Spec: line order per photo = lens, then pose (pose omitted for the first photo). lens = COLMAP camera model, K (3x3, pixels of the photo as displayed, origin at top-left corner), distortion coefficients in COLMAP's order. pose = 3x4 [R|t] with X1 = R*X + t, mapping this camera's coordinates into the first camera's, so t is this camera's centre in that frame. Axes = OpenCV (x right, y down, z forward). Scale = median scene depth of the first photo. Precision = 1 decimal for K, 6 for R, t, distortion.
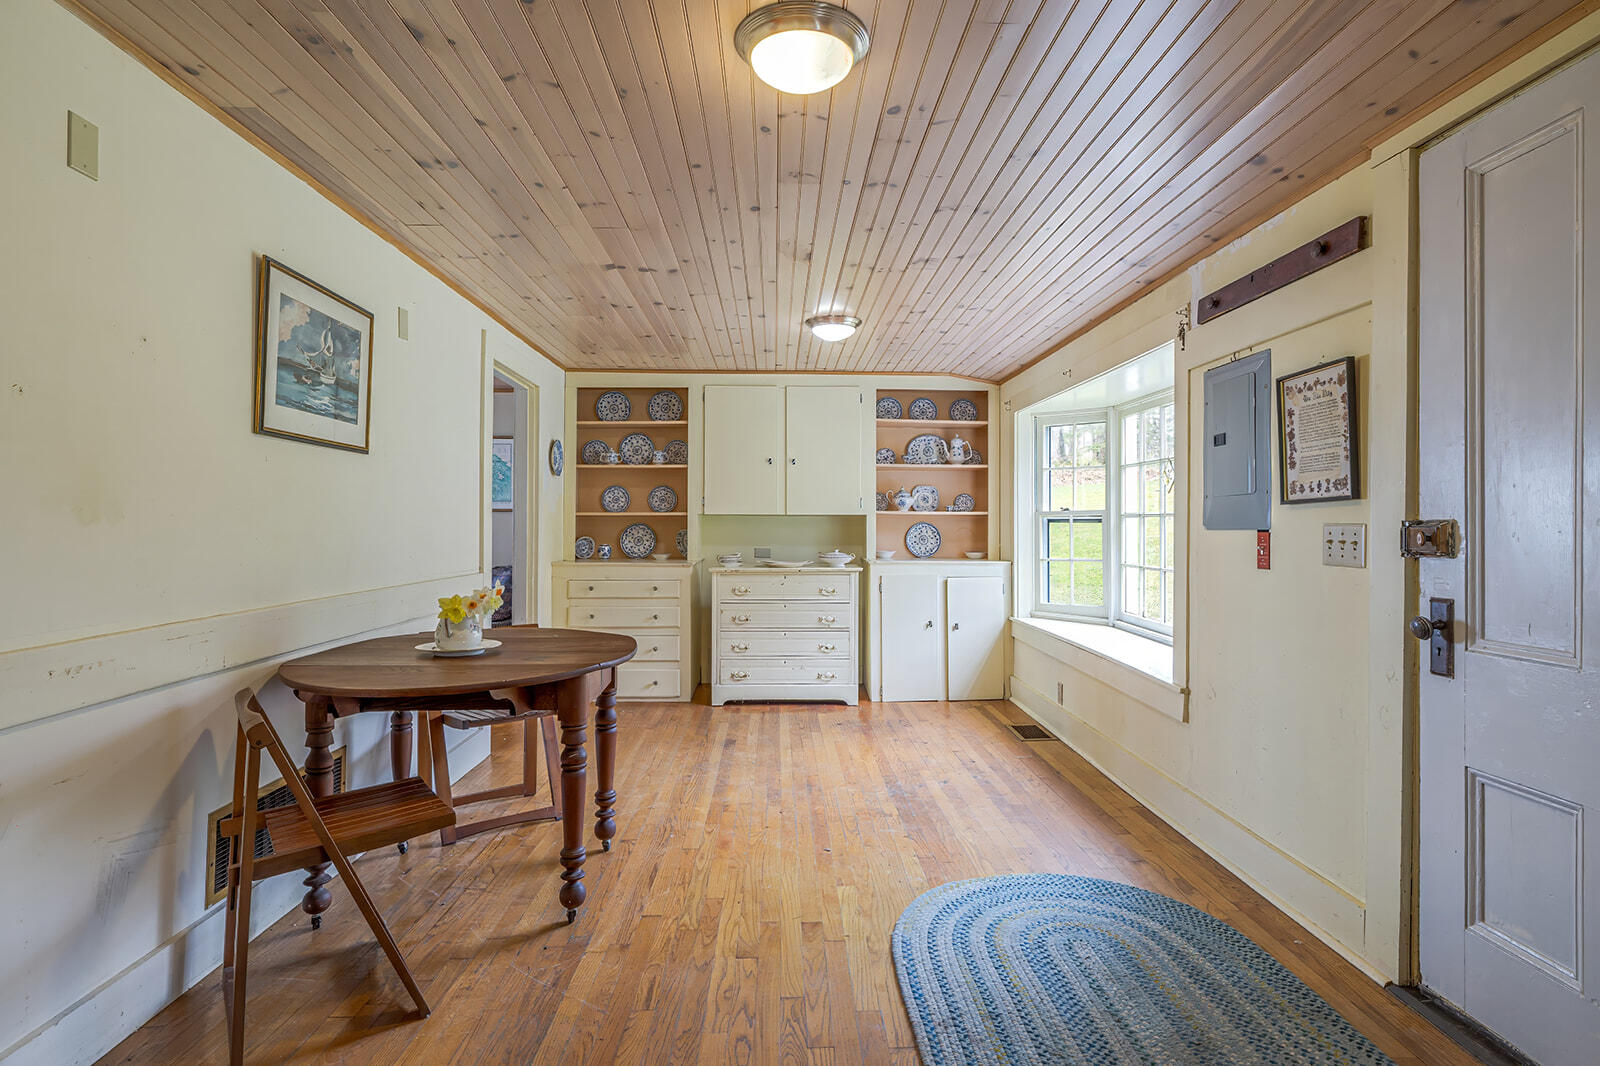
lens RADIAL K [[819.6, 0, 801.6], [0, 819.6, 525.2], [0, 0, 1]] dist [-0.003671, 0.000236]
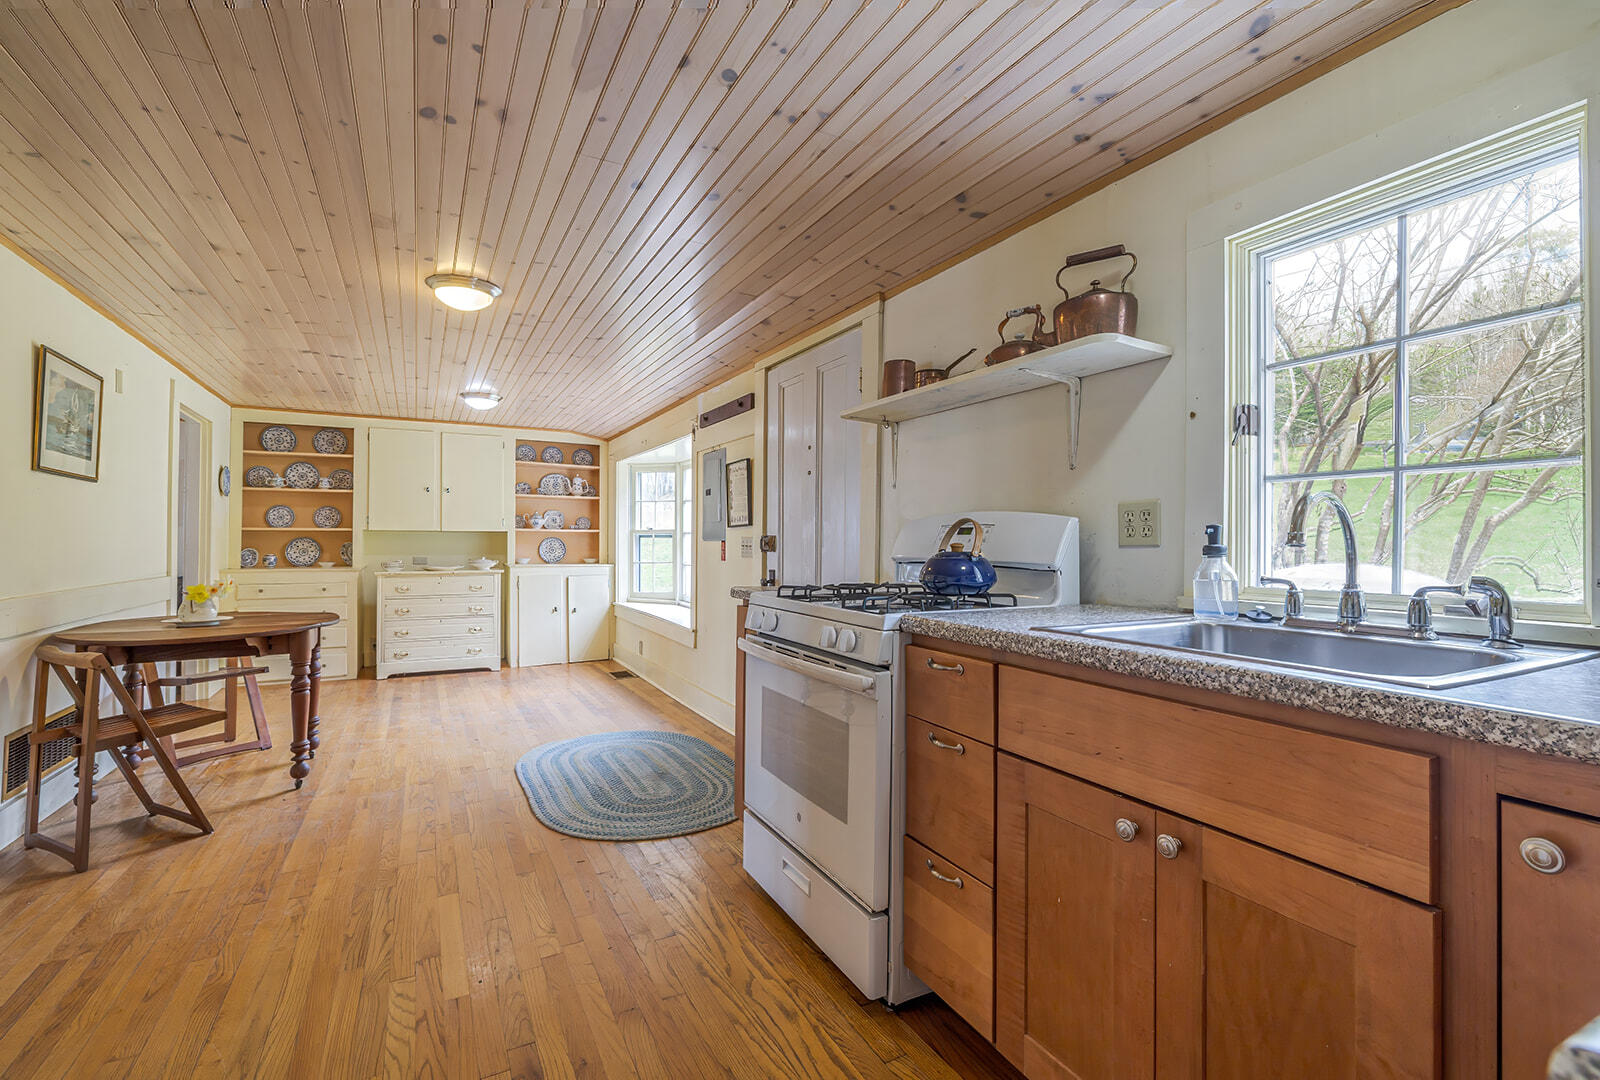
lens RADIAL K [[721.9, 0, 800.8], [0, 721.9, 538.2], [0, 0, 1]] dist [-0.001326, 0.001391]
pose [[0.897824, 0.003245, 0.440342, -0.015660], [-0.001226, 0.999987, -0.004870, 0.005269], [-0.440352, 0.003832, 0.897817, -0.399419]]
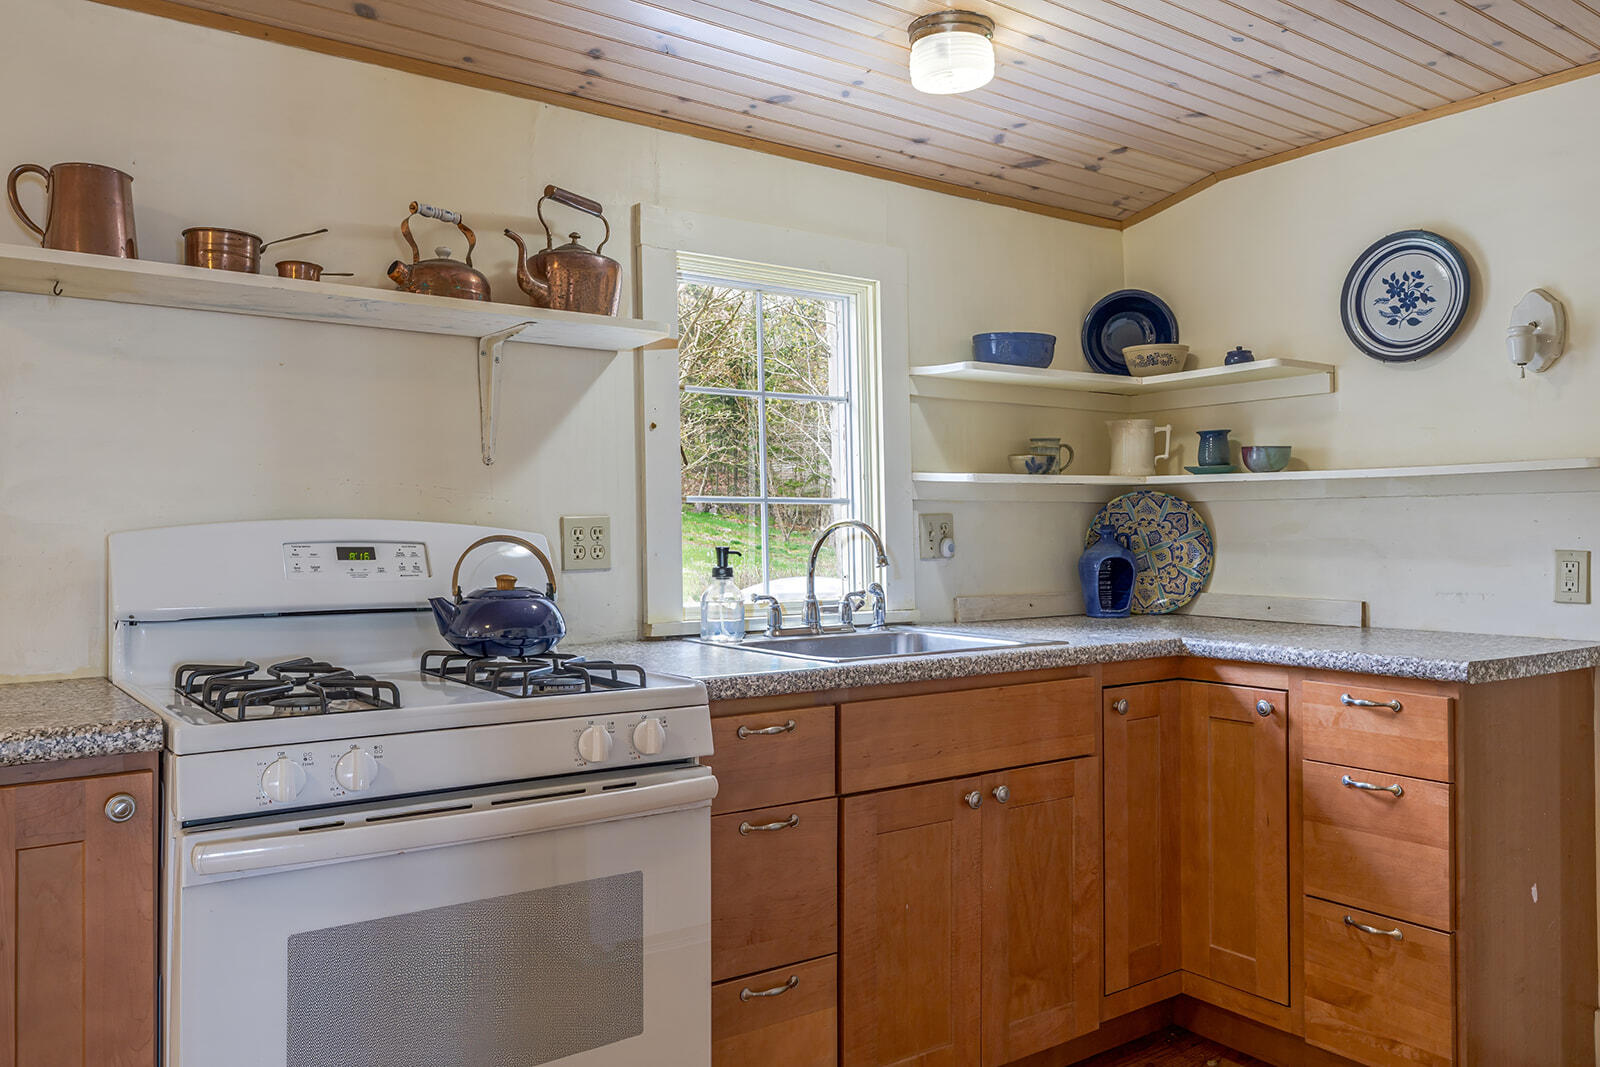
lens RADIAL K [[1200.8, 0, 797.6], [0, 1200.8, 524.7], [0, 0, 1]] dist [0.011552, -0.001083]
pose [[-0.565842, 0.003002, 0.824509, -0.211702], [0.002123, 0.999995, -0.002185, -0.015143], [-0.824511, 0.000514, -0.565845, 0.206267]]
